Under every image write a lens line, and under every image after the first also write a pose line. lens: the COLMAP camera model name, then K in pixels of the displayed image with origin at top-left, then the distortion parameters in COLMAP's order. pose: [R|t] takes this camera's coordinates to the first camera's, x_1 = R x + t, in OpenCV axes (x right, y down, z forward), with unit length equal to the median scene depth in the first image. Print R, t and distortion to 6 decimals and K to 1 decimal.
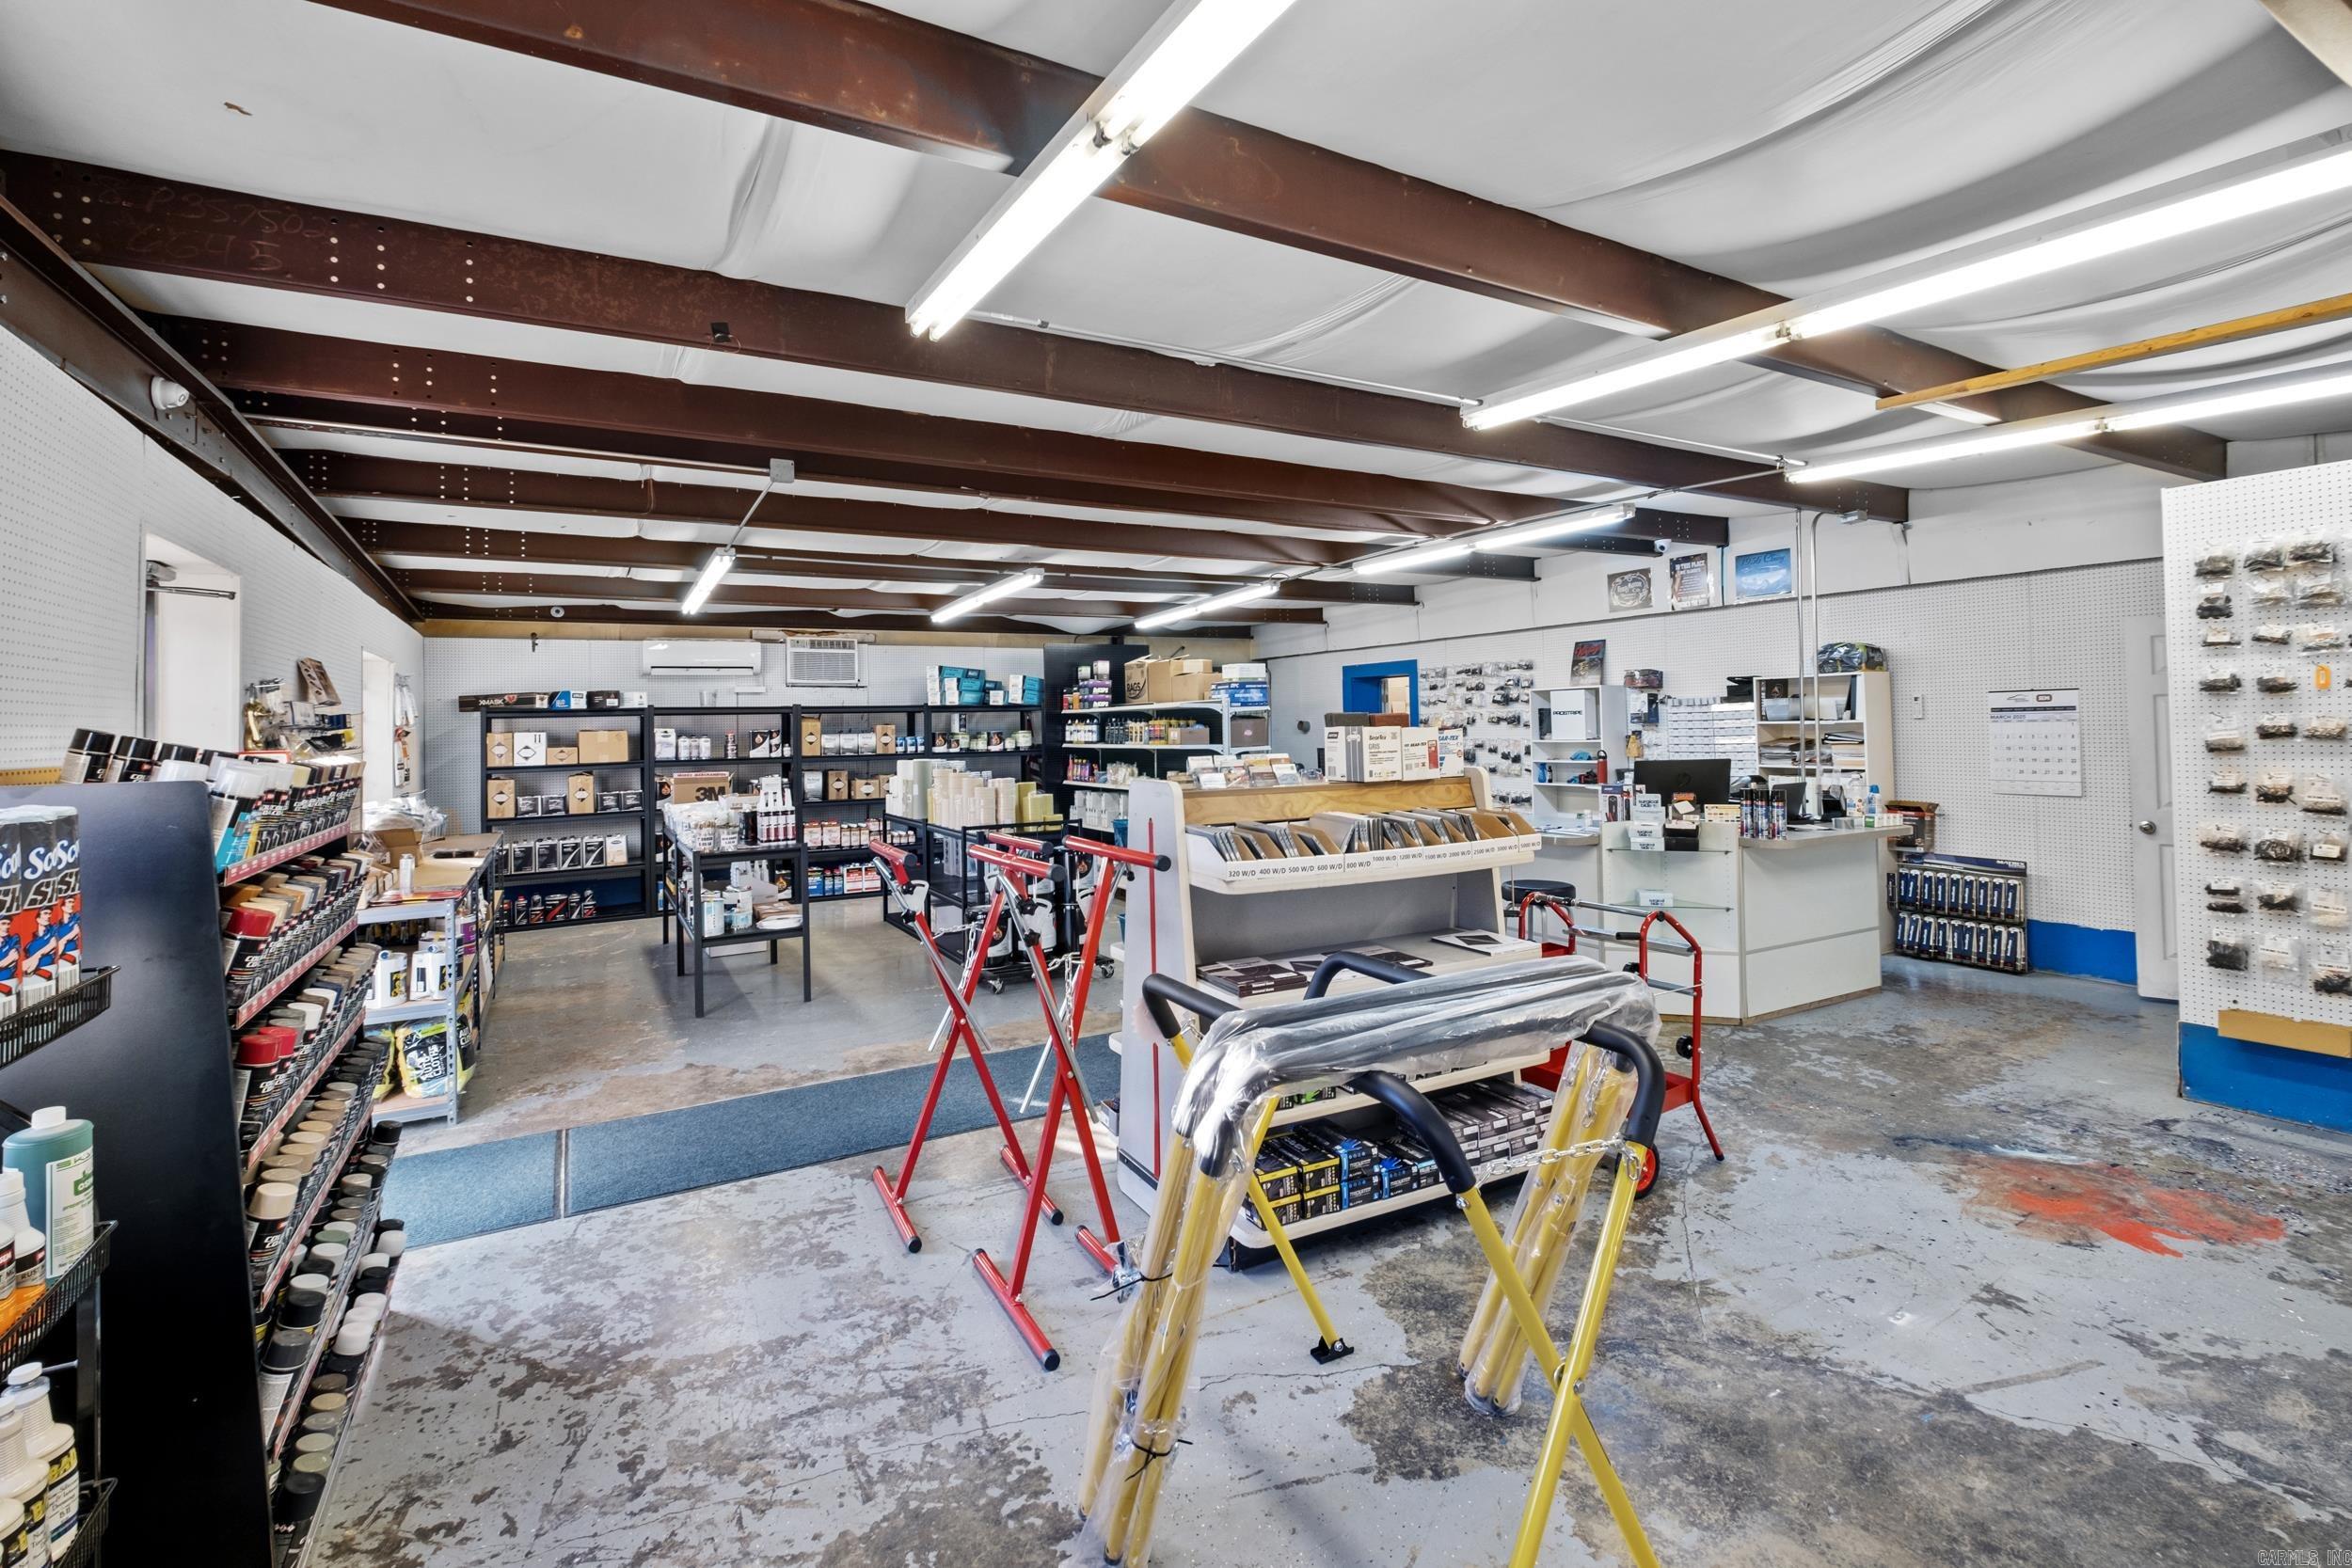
lens RADIAL K [[1068.5, 0, 1184.2], [0, 1068.5, 705.4], [0, 0, 1]] dist [-0.000564, -0.005166]
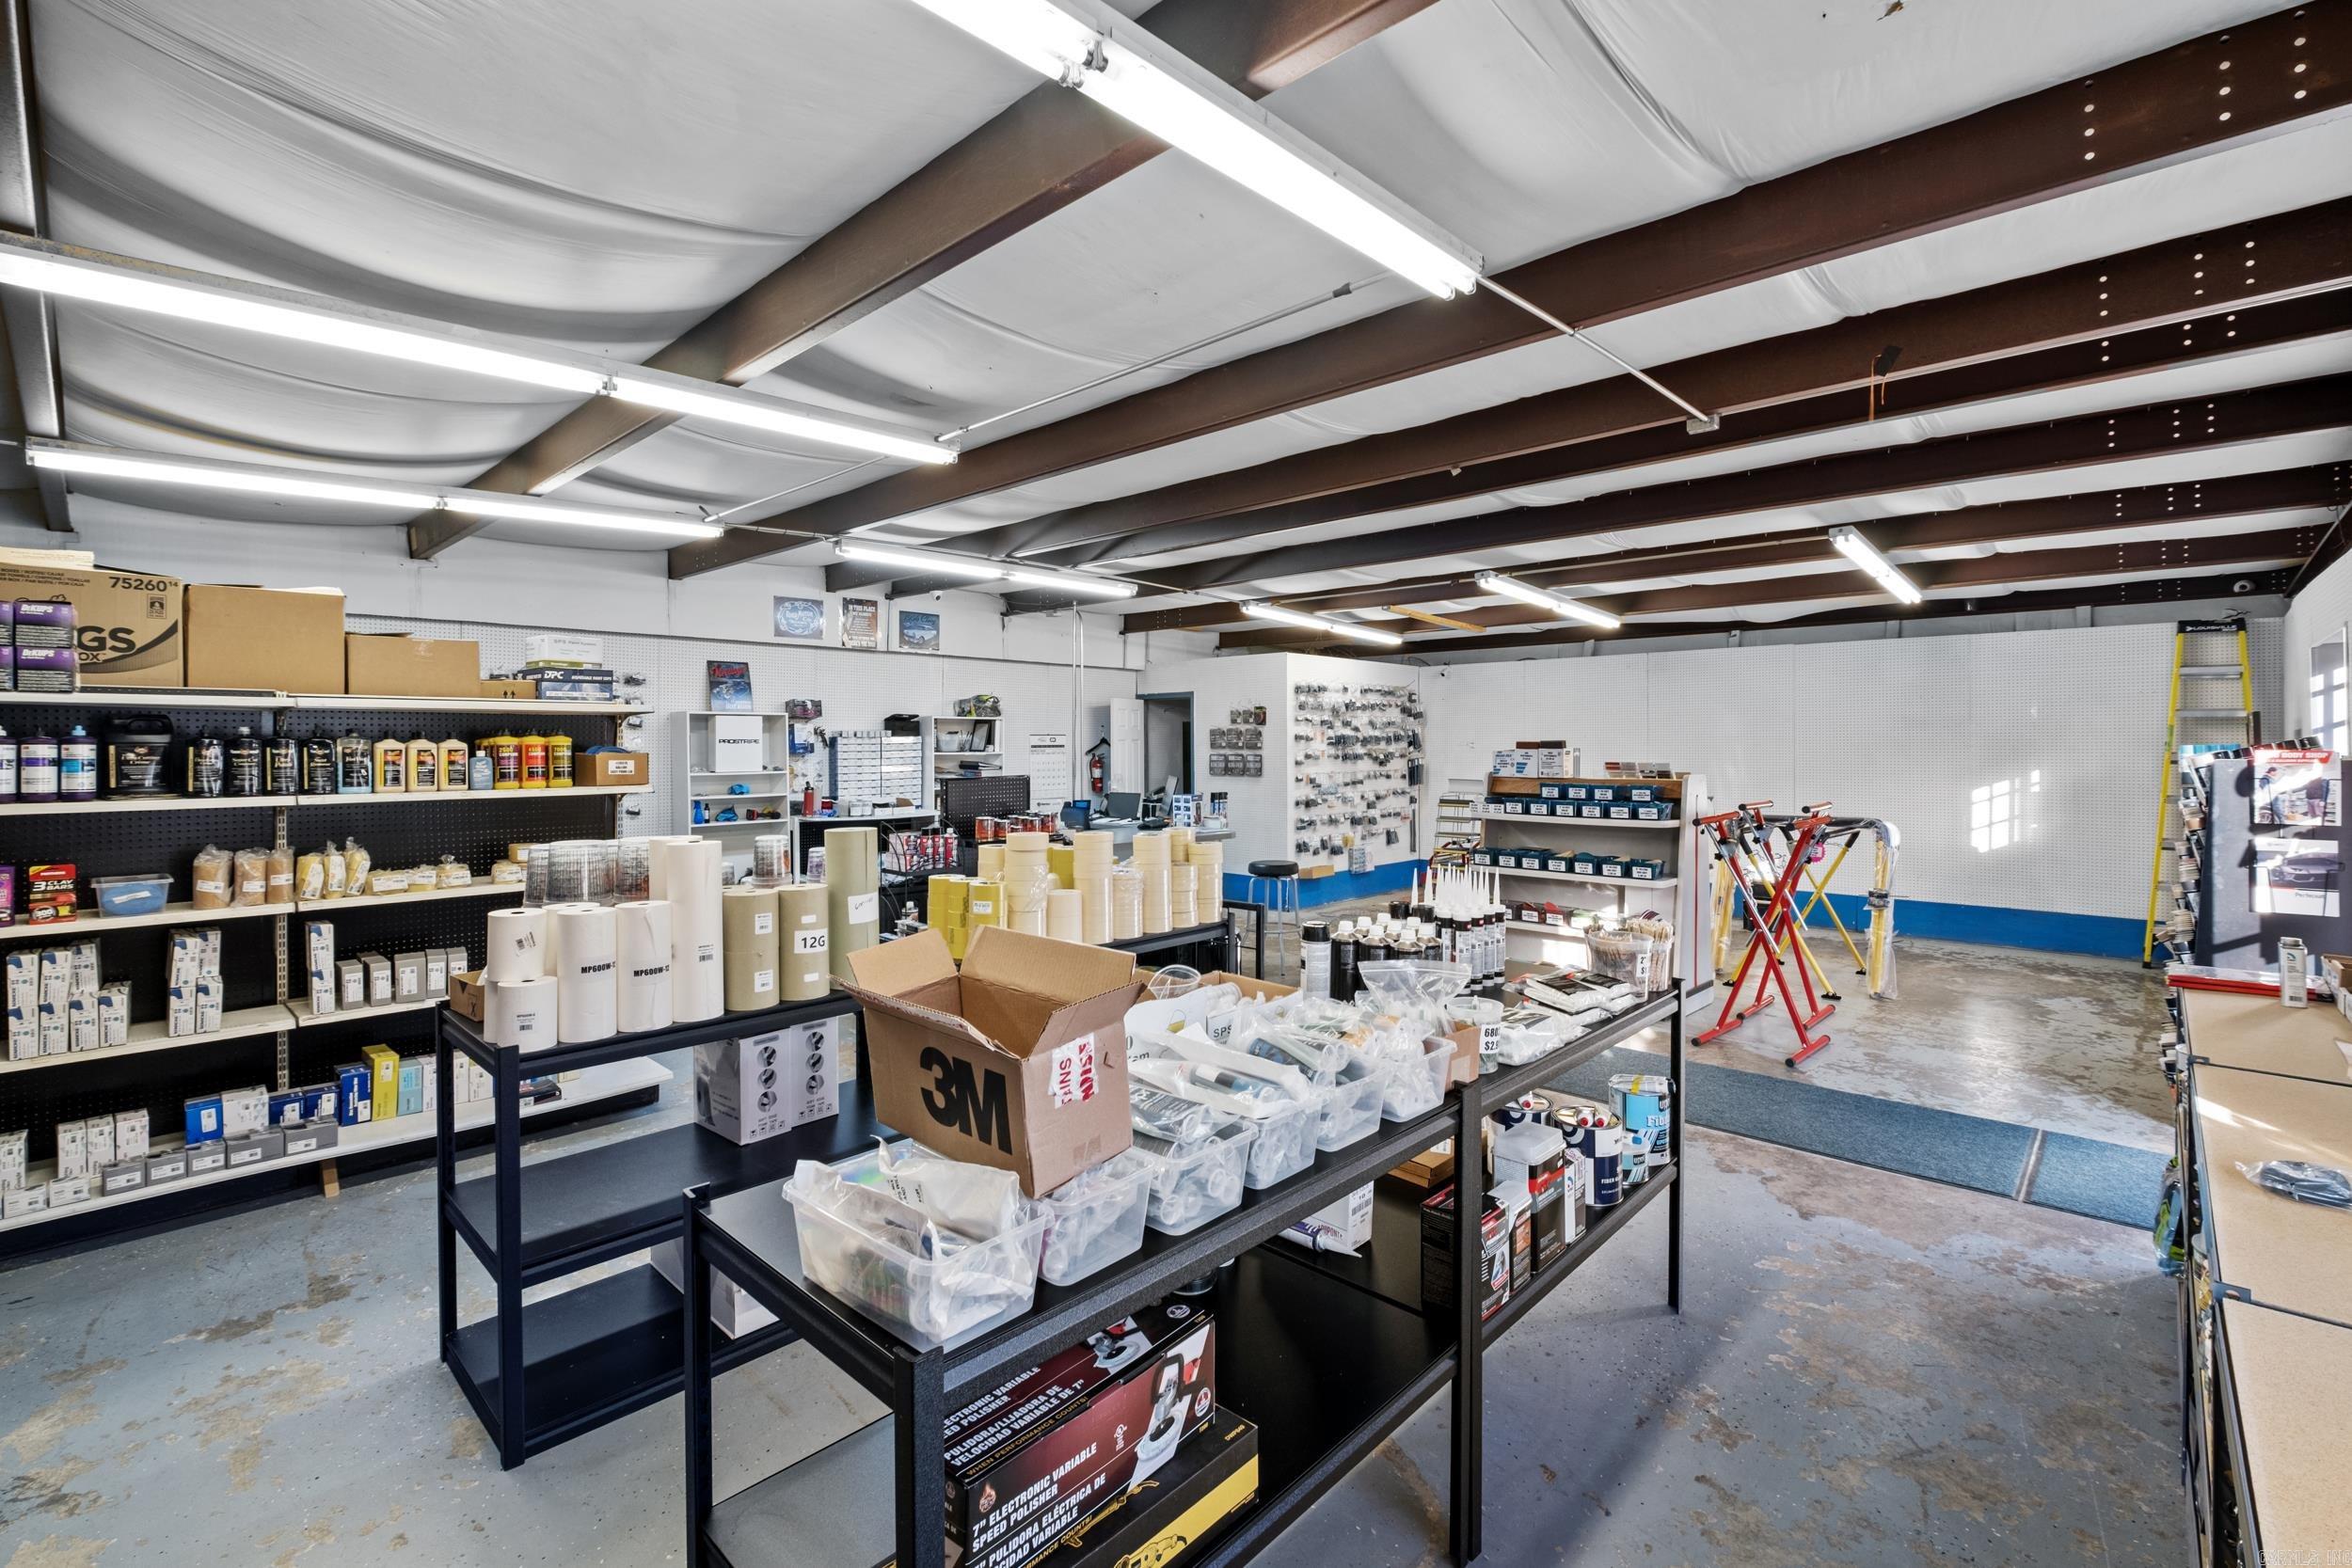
lens RADIAL K [[1030.1, 0, 1180.9], [0, 1030.1, 755.0], [0, 0, 1]] dist [-0.001154, -0.000151]
pose [[-0.294562, 0.011505, 0.955563, -0.731368], [-0.008649, 0.999854, -0.014704, 0.035670], [-0.955593, -0.012596, -0.294419, 1.178799]]
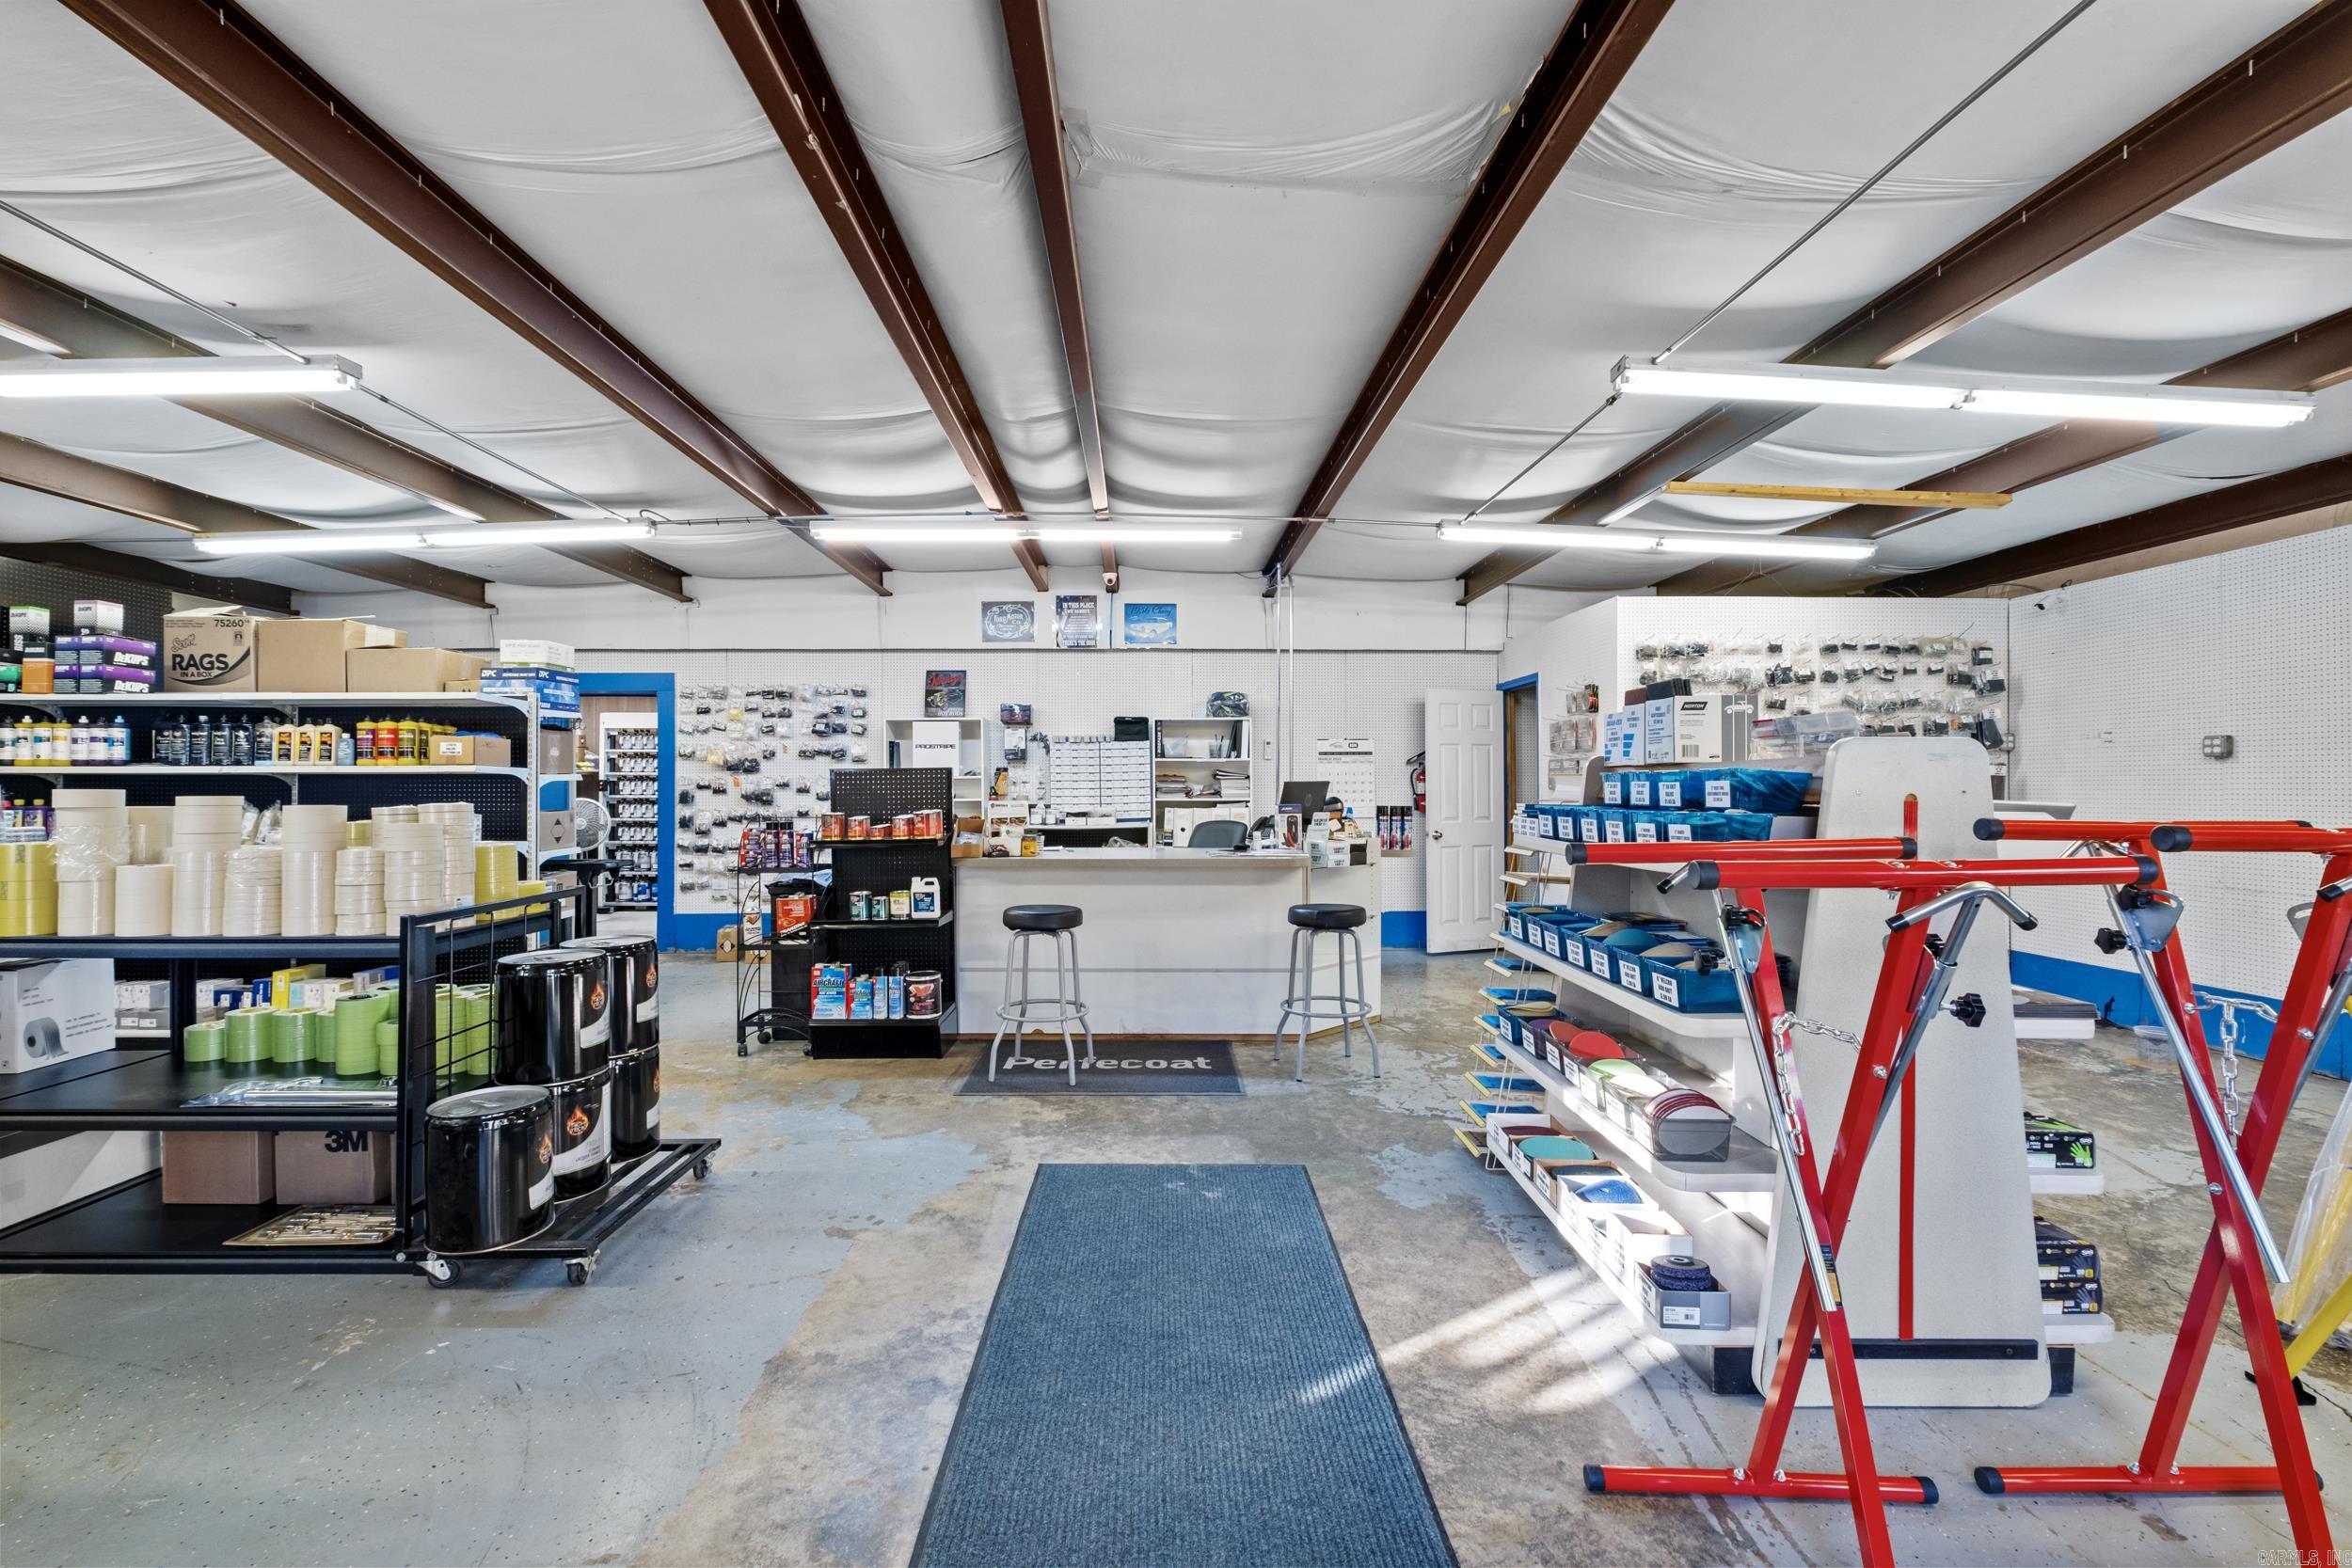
lens RADIAL K [[1015.0, 0, 1164.0], [0, 1015.0, 789.3], [0, 0, 1]] dist [-0.002746, -0.000223]
pose [[0.479022, 0.018384, 0.877610, -0.394404], [-0.024172, 0.999678, -0.007747, 0.058760], [-0.877470, -0.017503, 0.479312, 0.545685]]
